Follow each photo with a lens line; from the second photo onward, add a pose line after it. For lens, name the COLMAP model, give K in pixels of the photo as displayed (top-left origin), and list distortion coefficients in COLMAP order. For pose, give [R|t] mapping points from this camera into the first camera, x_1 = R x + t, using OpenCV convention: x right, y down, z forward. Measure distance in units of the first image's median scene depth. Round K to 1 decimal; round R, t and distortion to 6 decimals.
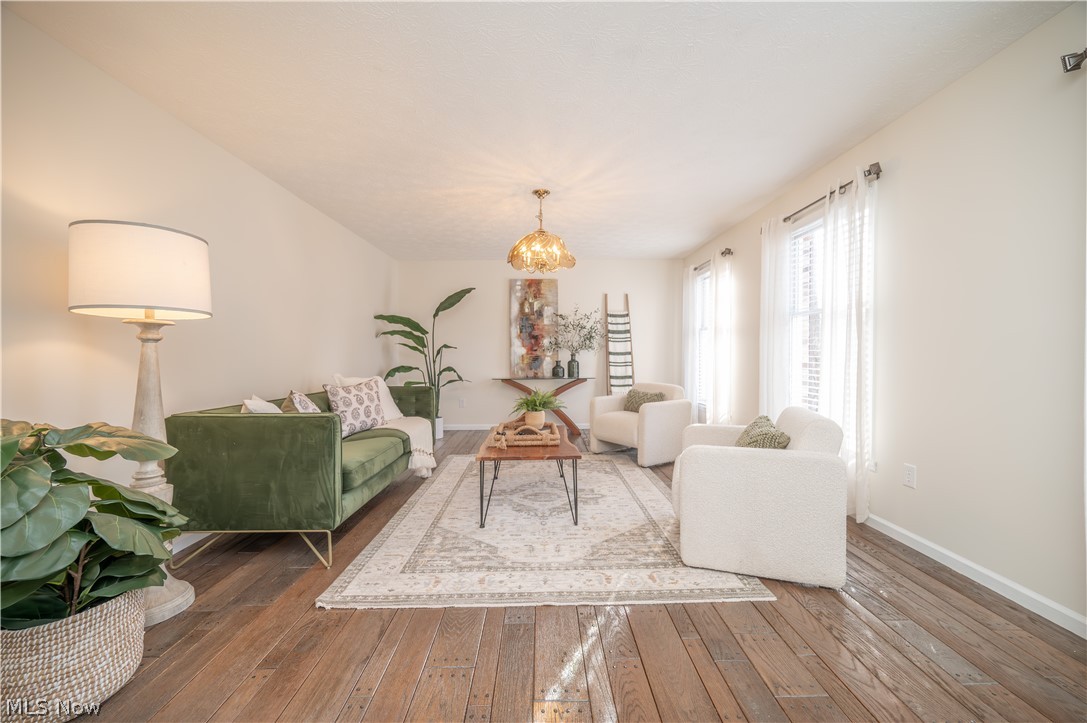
lens RADIAL K [[430.4, 0, 544.9], [0, 430.4, 361.4], [0, 0, 1]] dist [-0.003420, 0.000747]
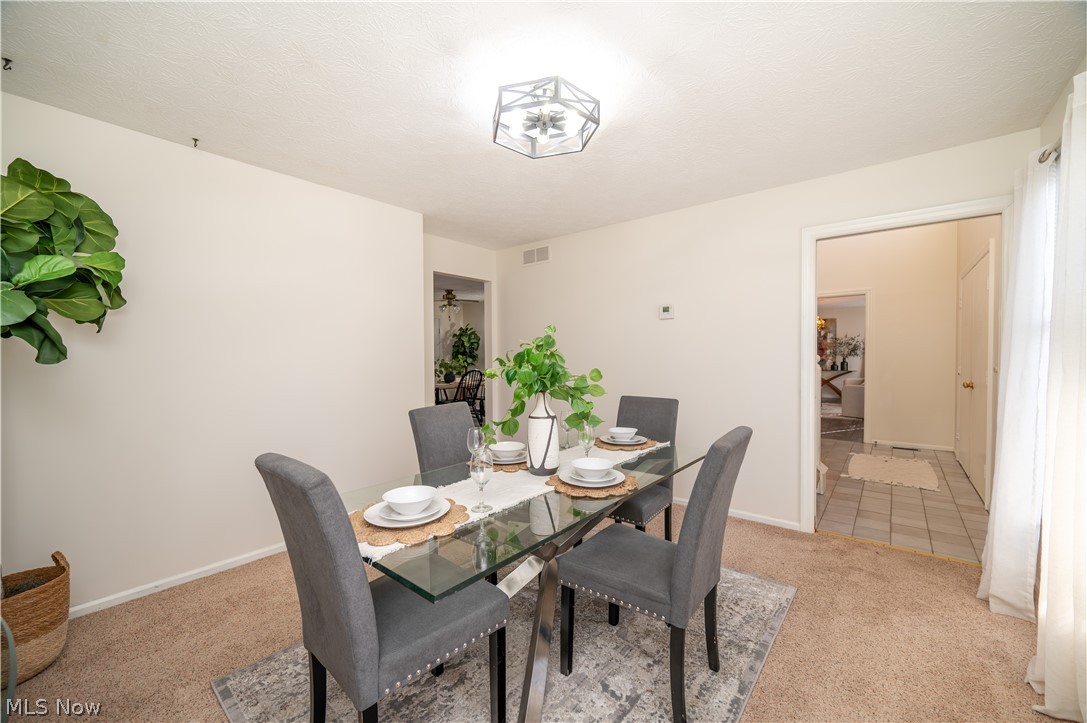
lens RADIAL K [[430.4, 0, 541.8], [0, 430.4, 364.2], [0, 0, 1]] dist [-0.003420, 0.000747]
pose [[0.771859, 0.012779, -0.635666, 0.419789], [-0.008153, 0.999915, 0.010202, 0.001875], [0.635742, -0.002692, 0.771897, -2.313902]]
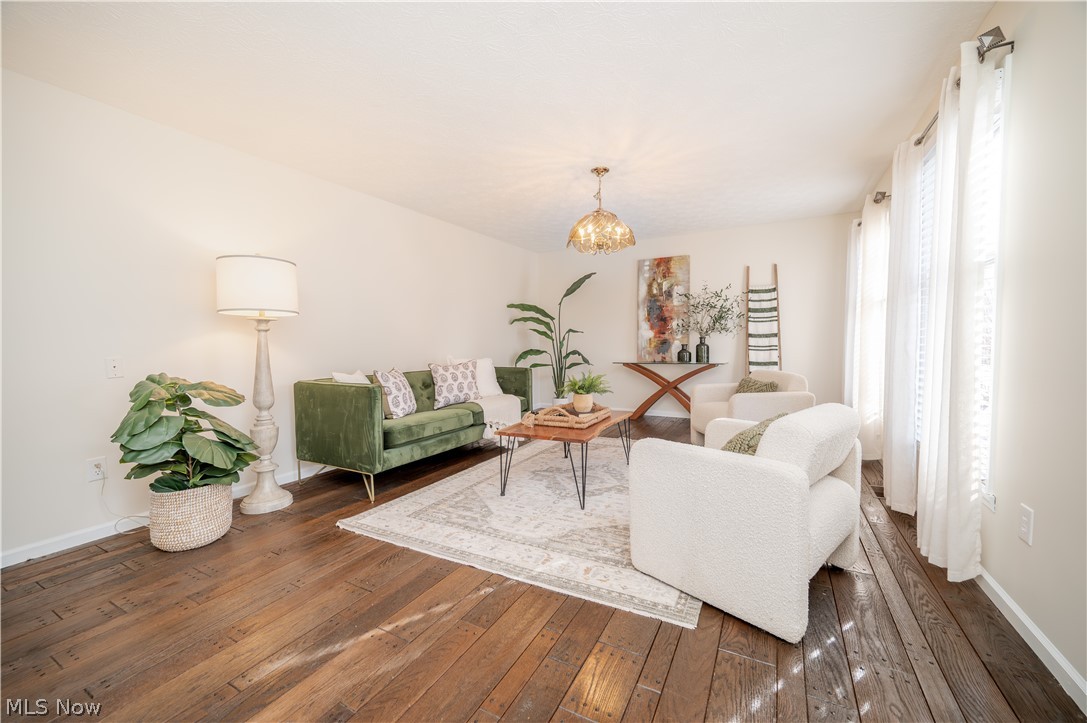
lens RADIAL K [[430.4, 0, 543.0], [0, 430.4, 360.9], [0, 0, 1]] dist [-0.003420, 0.000747]
pose [[0.872997, 0.015307, -0.487486, 0.370211], [0.001521, 0.999417, 0.034105, 0.003752], [0.487724, -0.030515, 0.872465, 0.079531]]
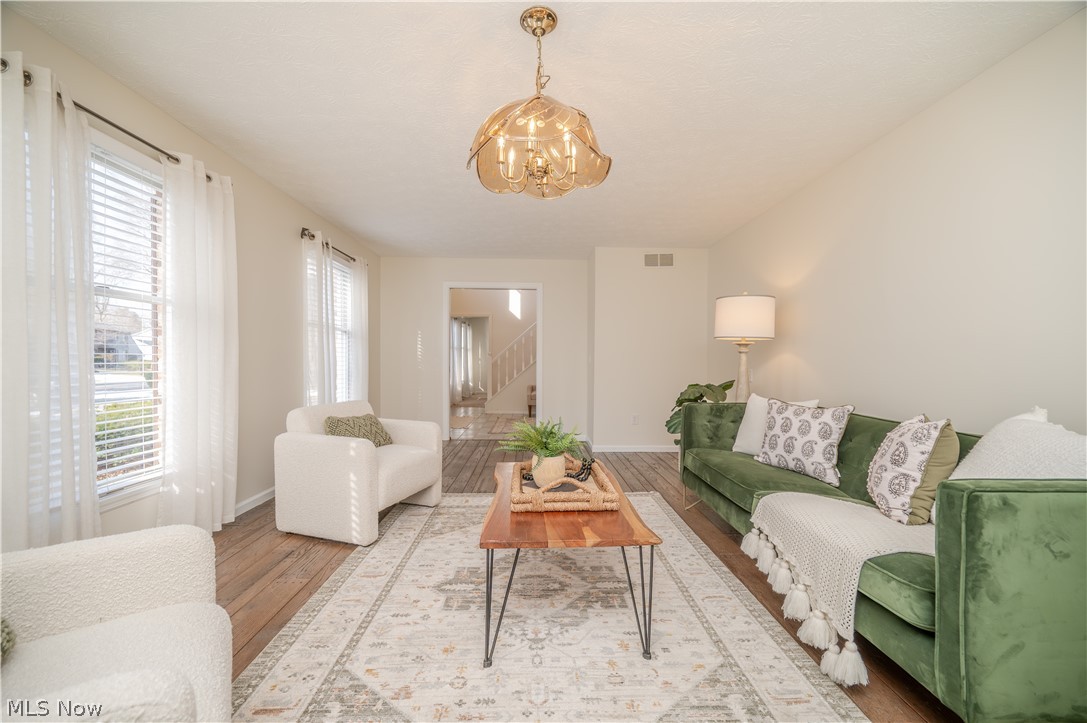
lens RADIAL K [[430.4, 0, 548.0], [0, 430.4, 360.6], [0, 0, 1]] dist [-0.003420, 0.000747]
pose [[-0.999774, 0.001788, -0.021166, -0.010046], [0.001358, 0.999793, 0.020320, -0.027093], [0.021198, 0.020286, -0.999569, 1.537762]]
